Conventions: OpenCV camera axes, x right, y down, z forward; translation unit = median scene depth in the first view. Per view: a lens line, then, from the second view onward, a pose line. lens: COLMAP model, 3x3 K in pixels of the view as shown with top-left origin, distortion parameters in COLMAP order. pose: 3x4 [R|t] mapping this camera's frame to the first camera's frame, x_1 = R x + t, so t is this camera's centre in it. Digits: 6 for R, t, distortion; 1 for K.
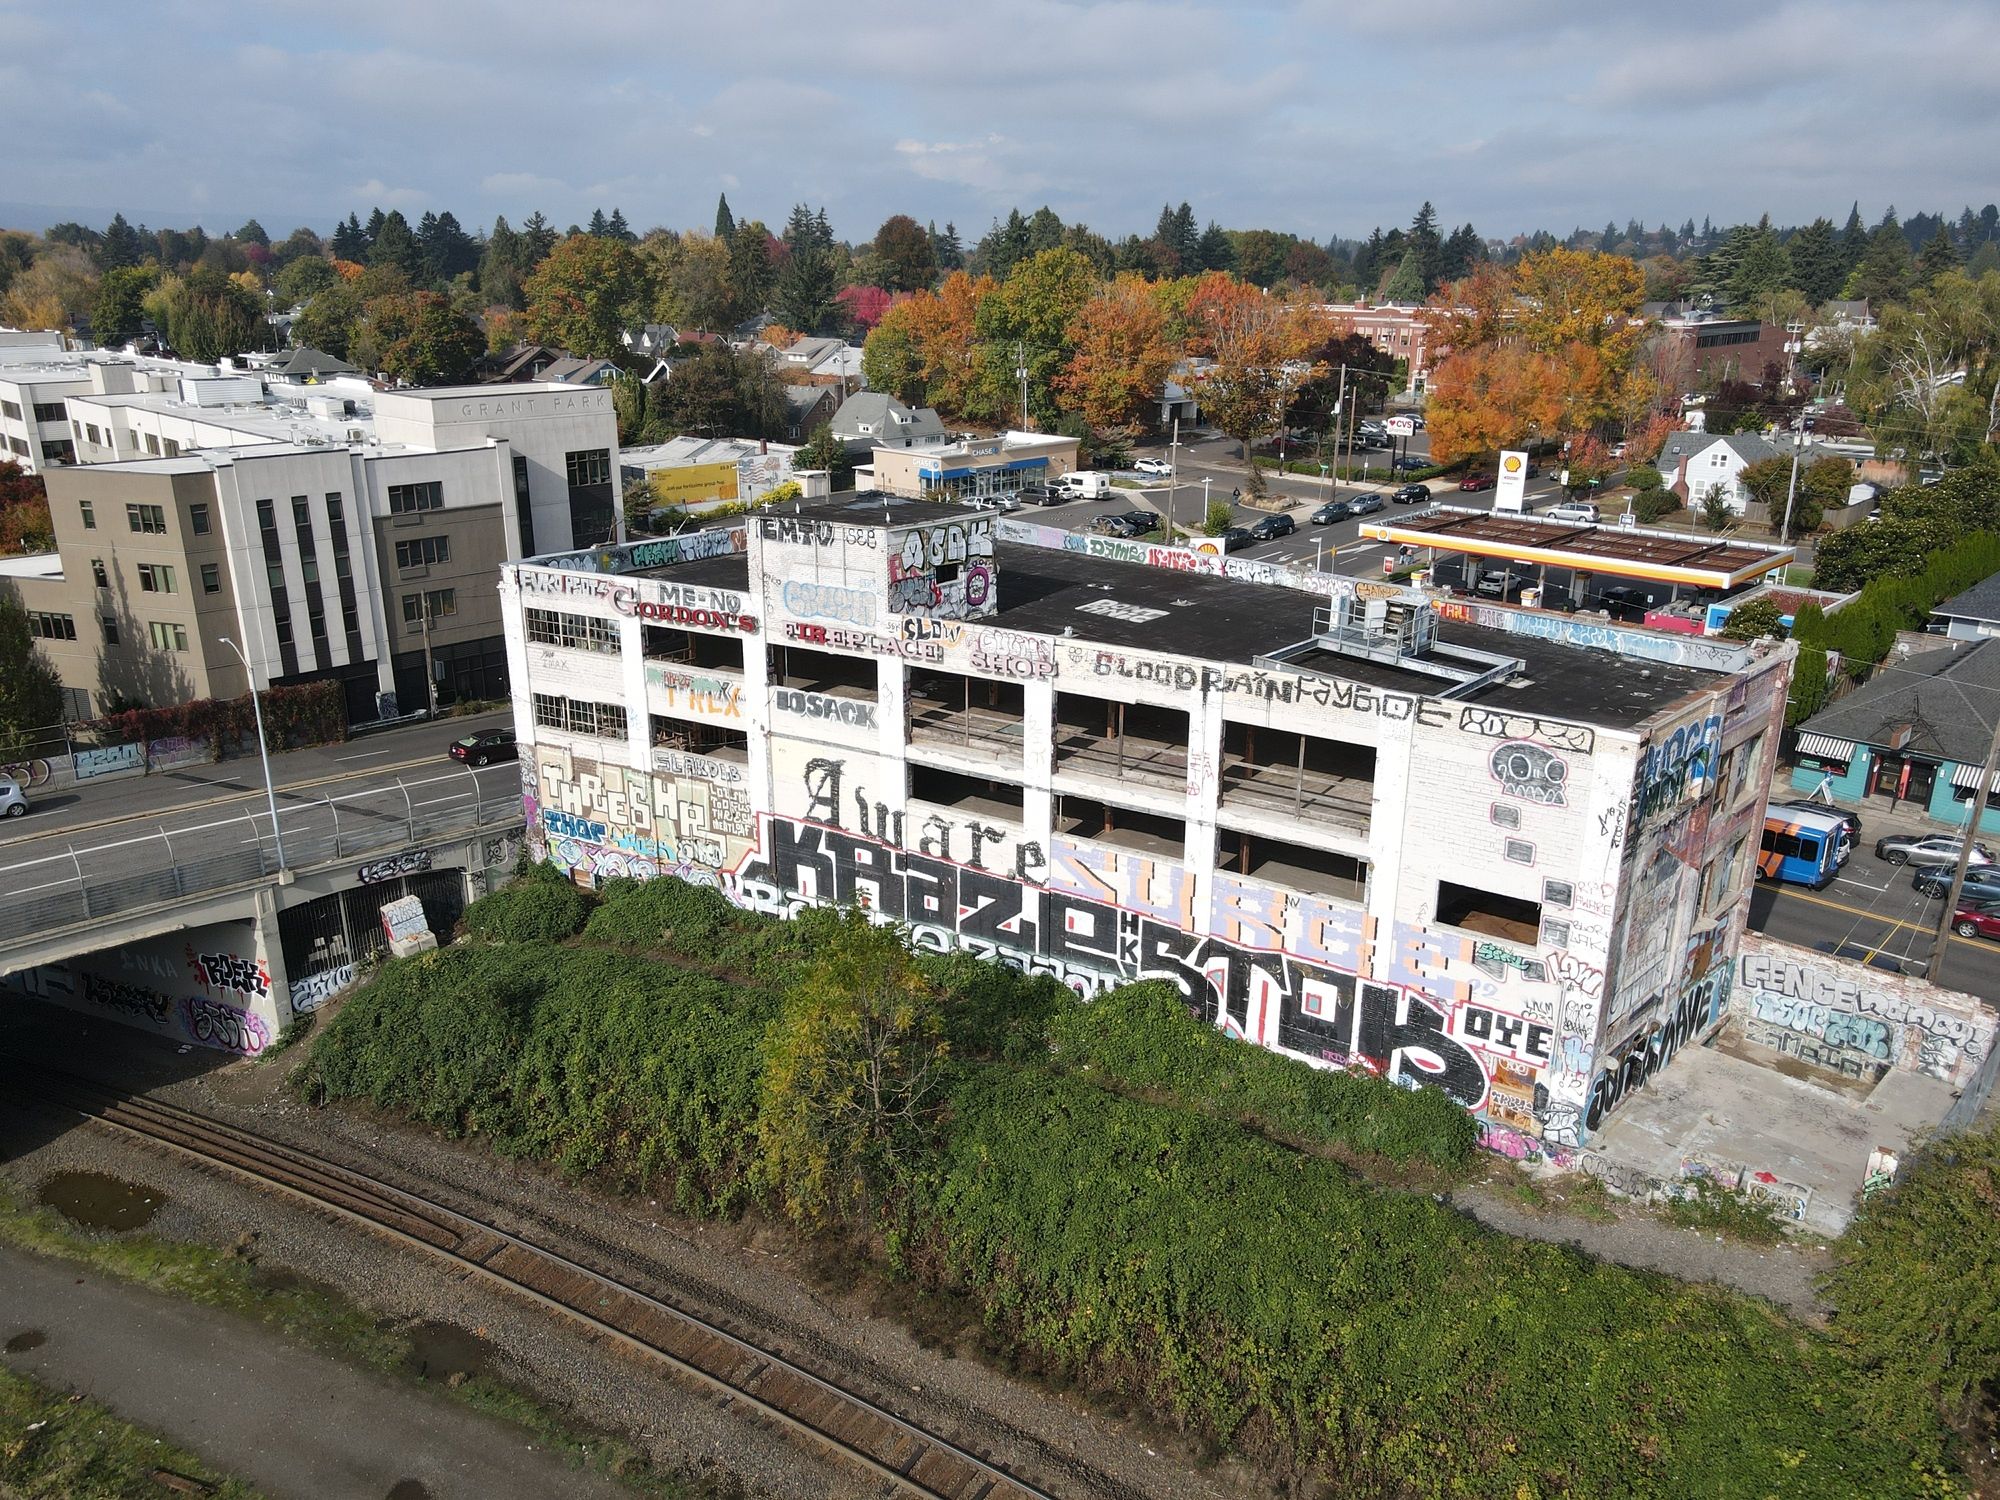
lens RADIAL K [[1466.6, 0, 993.8], [0, 1466.6, 749.0], [0, 0, 1]] dist [-0.005870, 0.057581]
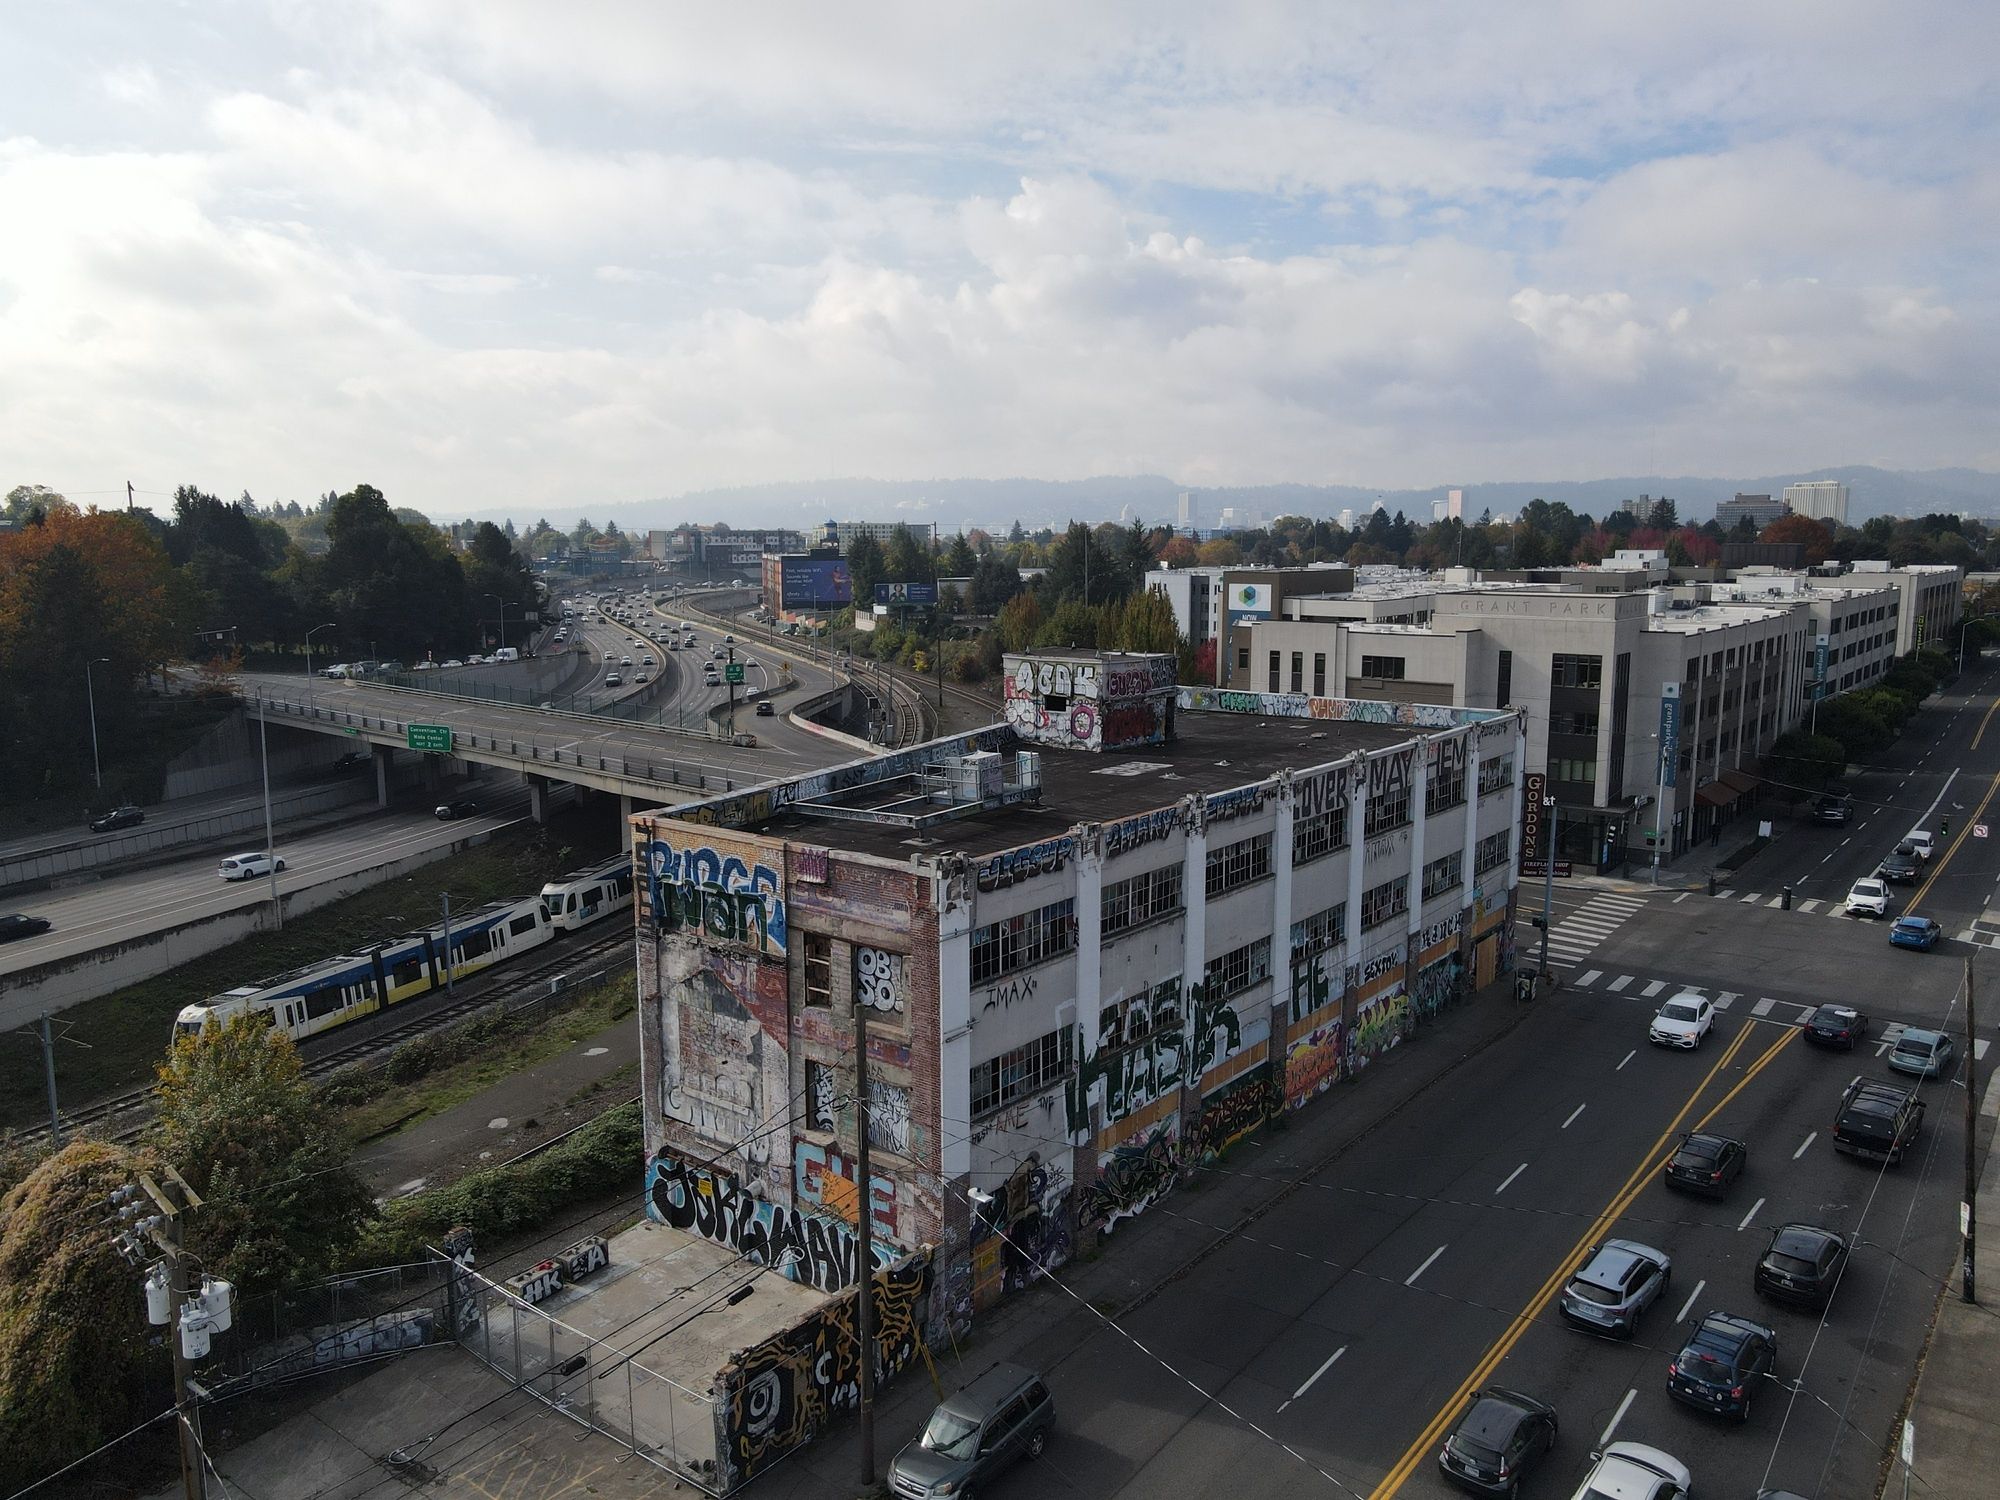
lens RADIAL K [[1462.4, 0, 993.8], [0, 1462.4, 748.2], [0, 0, 1]] dist [0.001790, 0.043018]
pose [[0.106133, 0.142989, -0.984017, 1.111648], [-0.315826, 0.943211, 0.102996, -0.187284], [0.942863, 0.299846, 0.145266, 0.768283]]
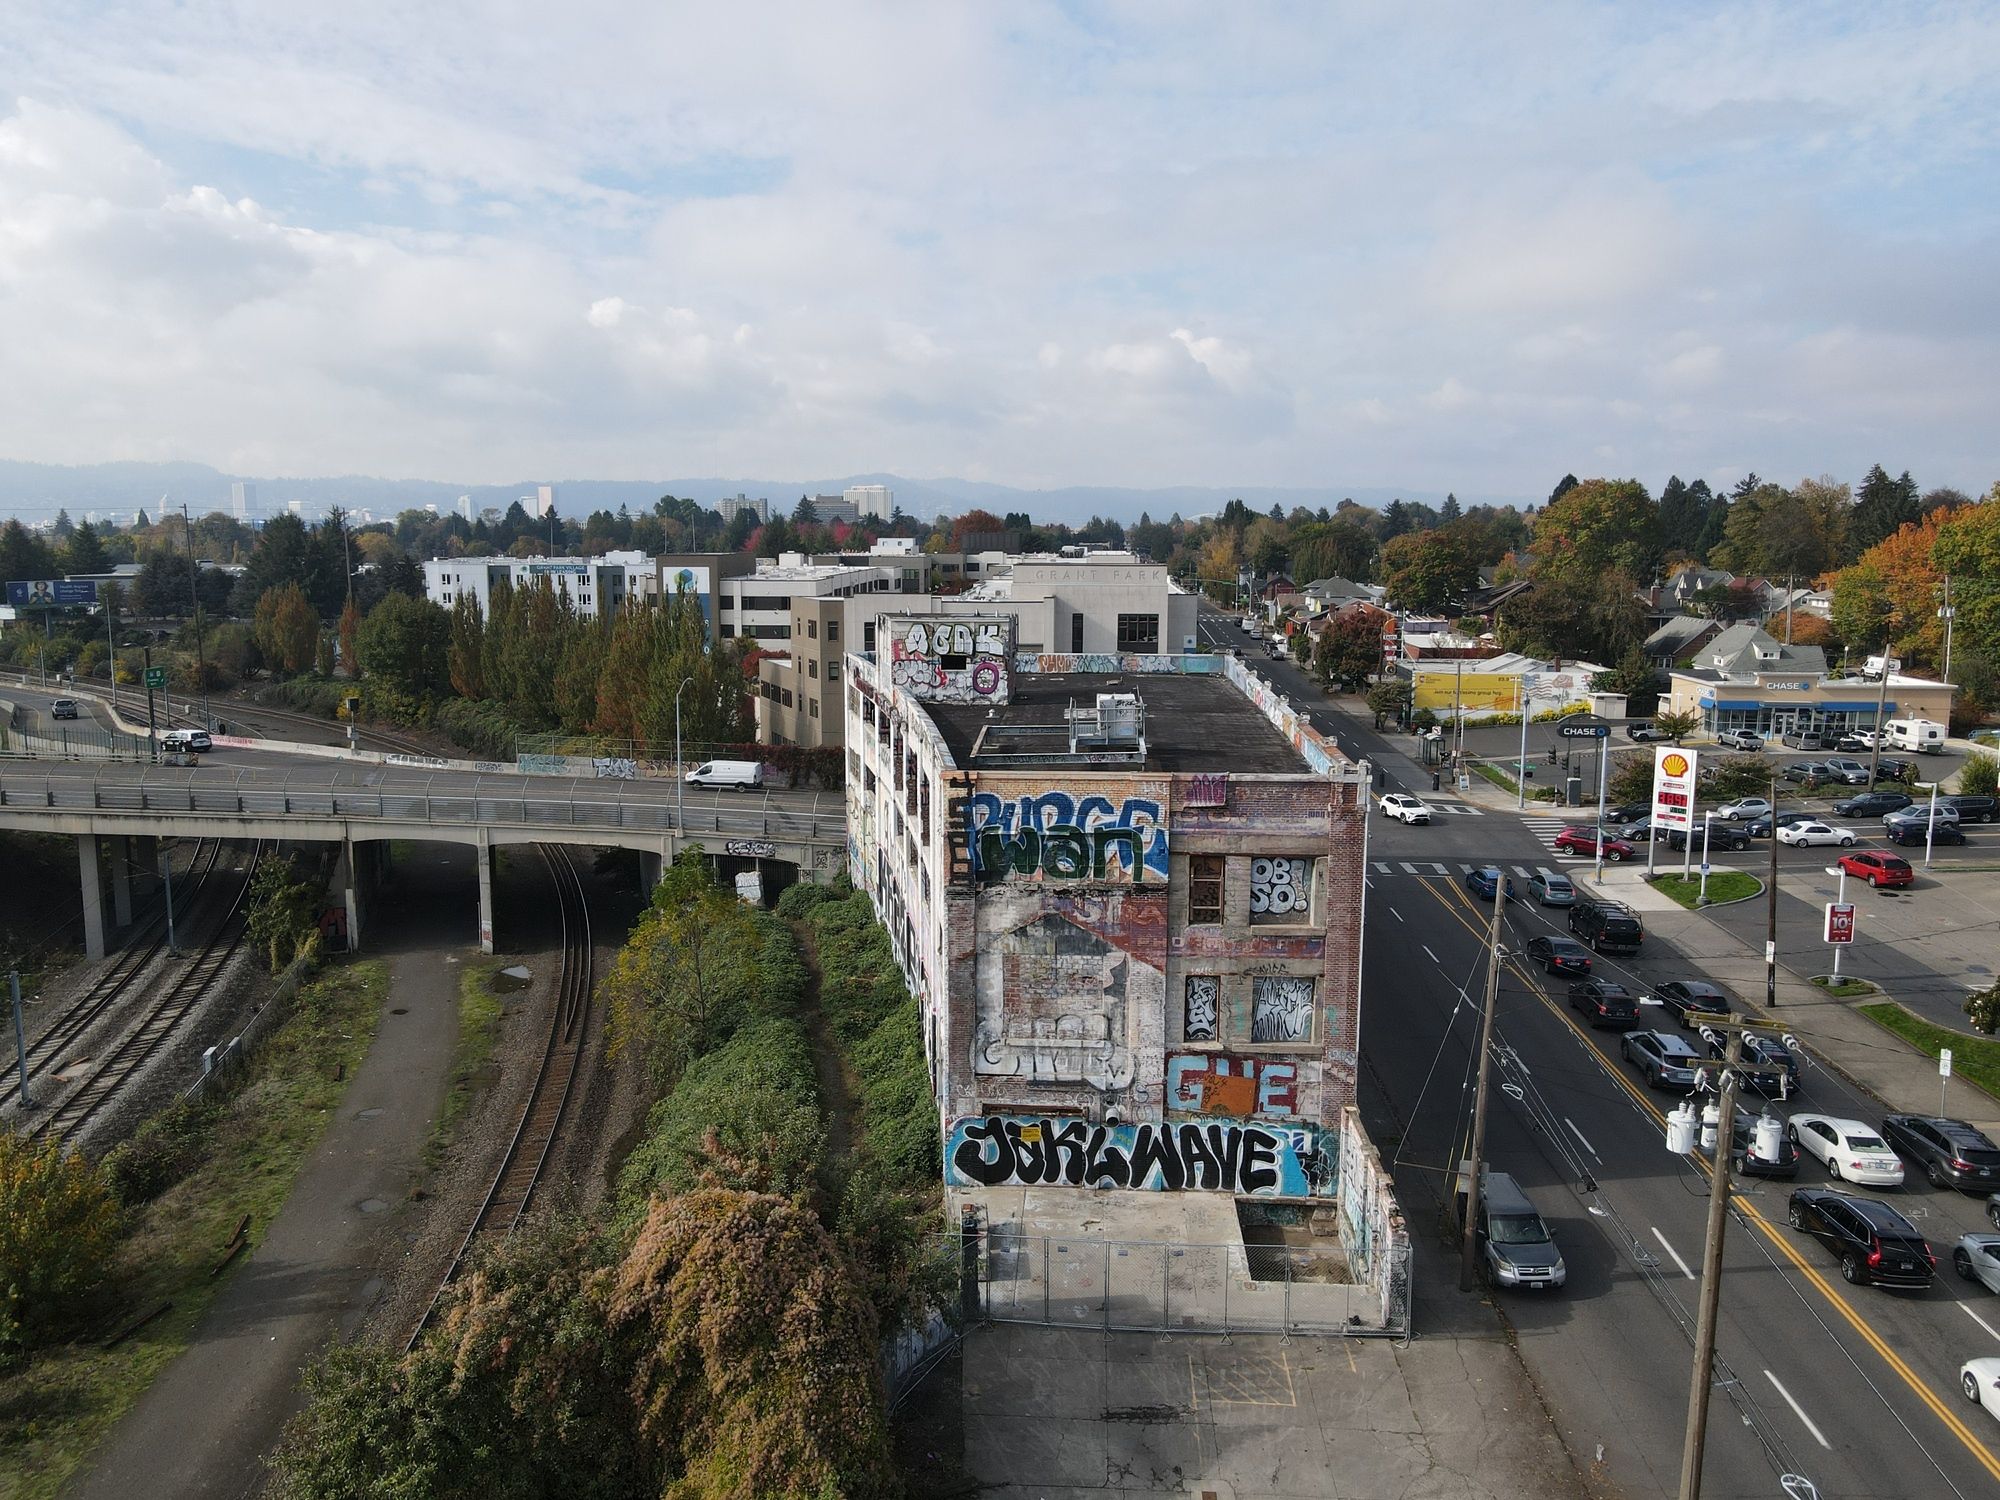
lens RADIAL K [[1465.2, 0, 991.6], [0, 1465.2, 746.2], [0, 0, 1]] dist [-0.001726, 0.029761]
pose [[0.650854, 0.110860, -0.751065, 0.908346], [-0.243904, 0.967372, -0.068574, 0.026131], [0.718957, 0.227820, 0.656657, 0.214418]]
